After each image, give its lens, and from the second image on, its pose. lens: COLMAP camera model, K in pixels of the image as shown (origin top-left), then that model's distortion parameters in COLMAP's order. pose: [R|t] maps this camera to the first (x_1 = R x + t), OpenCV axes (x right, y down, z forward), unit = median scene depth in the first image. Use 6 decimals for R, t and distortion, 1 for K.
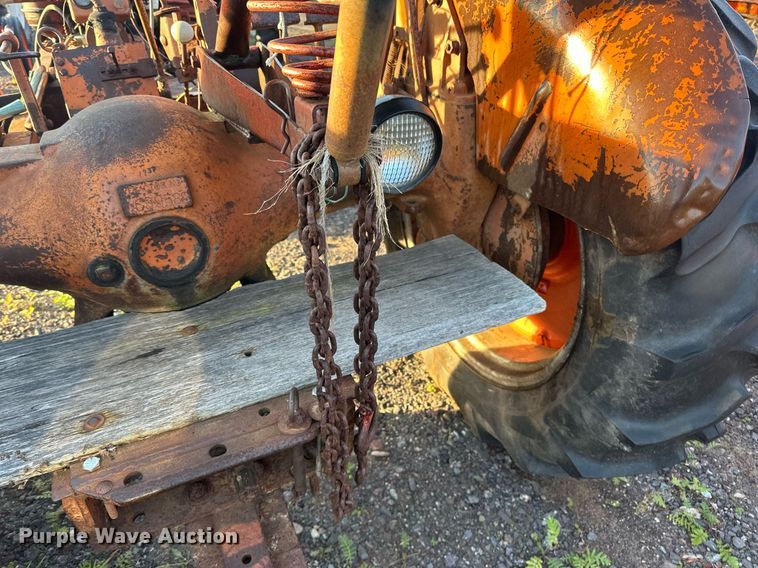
lens RADIAL K [[537.9, 0, 380.3], [0, 537.9, 289.6], [0, 0, 1]] dist [0.056719, -0.085353]
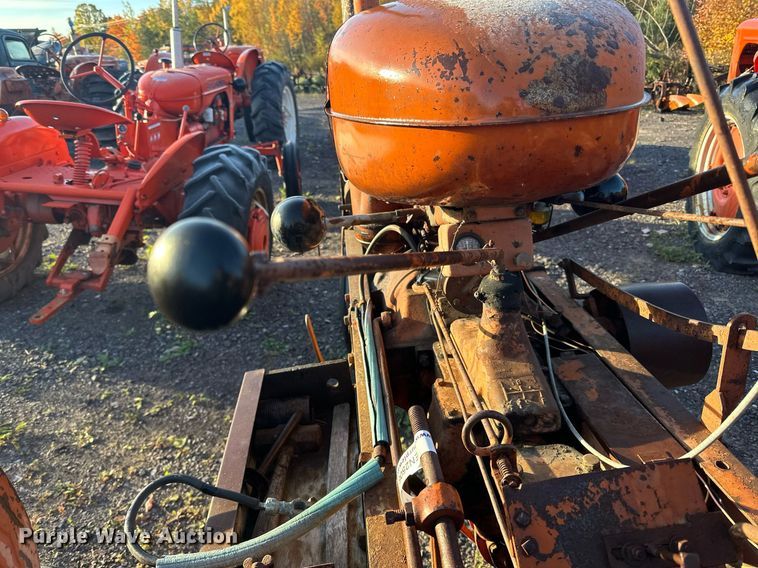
lens RADIAL K [[536.9, 0, 375.5], [0, 536.9, 280.5], [0, 0, 1]] dist [0.056745, -0.082657]
pose [[0.931385, 0.080850, -0.354944, -0.641588], [-0.135088, 0.982168, -0.130755, -0.612828], [0.338043, 0.169732, 0.925699, 0.592958]]
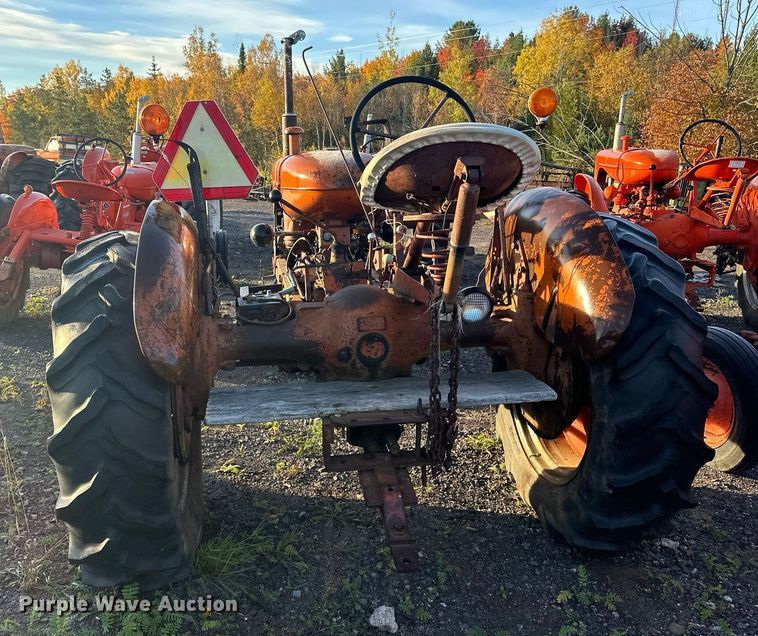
lens RADIAL K [[698.2, 0, 321.0], [0, 698.2, 326.1], [0, 0, 1]] dist [0.126022, -0.186549]
pose [[0.943400, 0.064012, -0.325422, 0.303287], [-0.164752, 0.942023, -0.292317, 0.631364], [0.287844, 0.329386, 0.899250, -1.482301]]
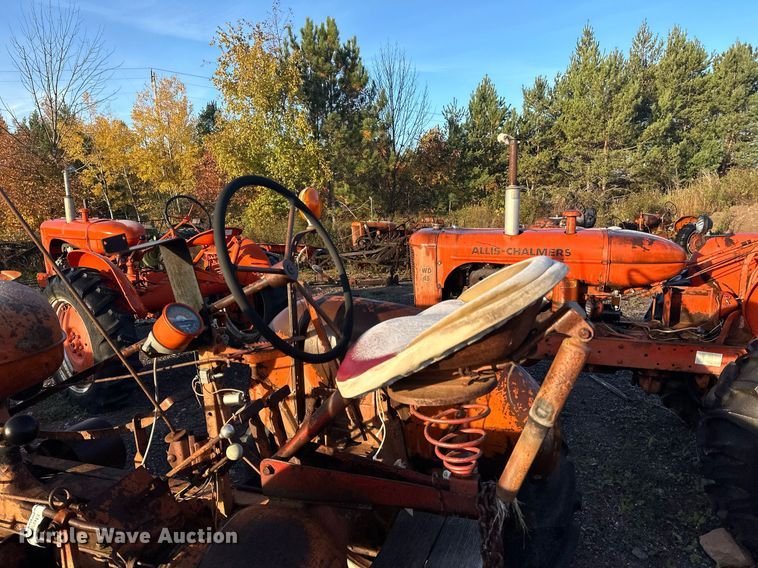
lens RADIAL K [[530.3, 0, 385.6], [0, 530.3, 287.4], [0, 0, 1]] dist [0.083848, -0.088657]
pose [[0.717941, -0.158238, 0.677881, -0.945889], [0.406756, 0.885633, -0.224061, -0.393252], [-0.564899, 0.436595, 0.700196, -0.306333]]
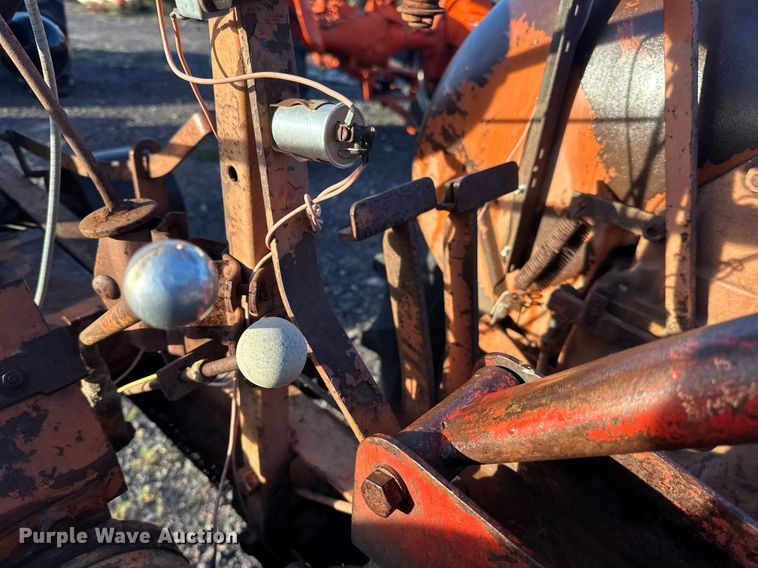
lens RADIAL K [[543.2, 0, 380.3], [0, 543.2, 292.8], [0, 0, 1]] dist [0.053386, -0.081369]
pose [[0.930497, -0.118148, 0.346724, -0.418468], [0.120363, 0.992613, 0.015222, -0.515106], [-0.345961, 0.027569, 0.937844, 0.707333]]
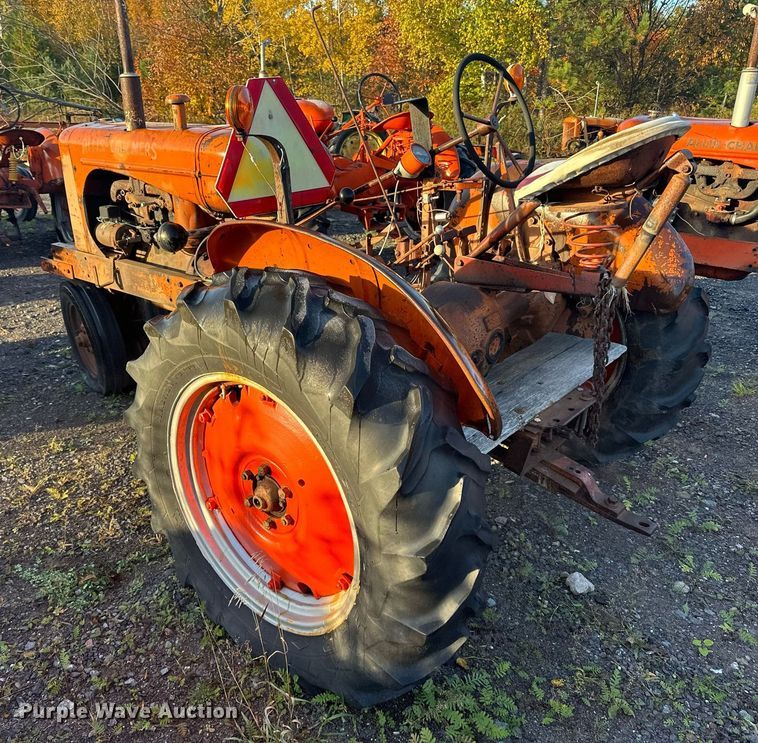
lens RADIAL K [[704.3, 0, 329.8], [0, 704.3, 372.3], [0, 0, 1]] dist [0.060602, -0.077909]
pose [[0.922768, -0.163545, 0.348931, -1.775986], [0.221009, 0.966361, -0.131535, 0.229771], [-0.315681, 0.198493, 0.927872, -1.250597]]
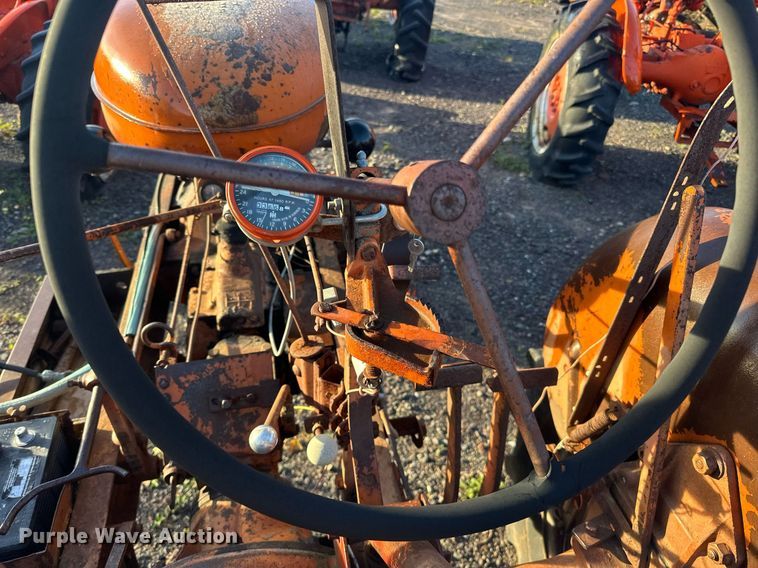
lens RADIAL K [[542.3, 0, 373.7], [0, 542.3, 281.3], [0, 0, 1]] dist [0.053450, -0.095527]
pose [[0.969117, 0.187269, -0.160443, -0.231317], [-0.177626, 0.981416, 0.072606, -0.769710], [0.171059, -0.041865, 0.984371, 0.329177]]
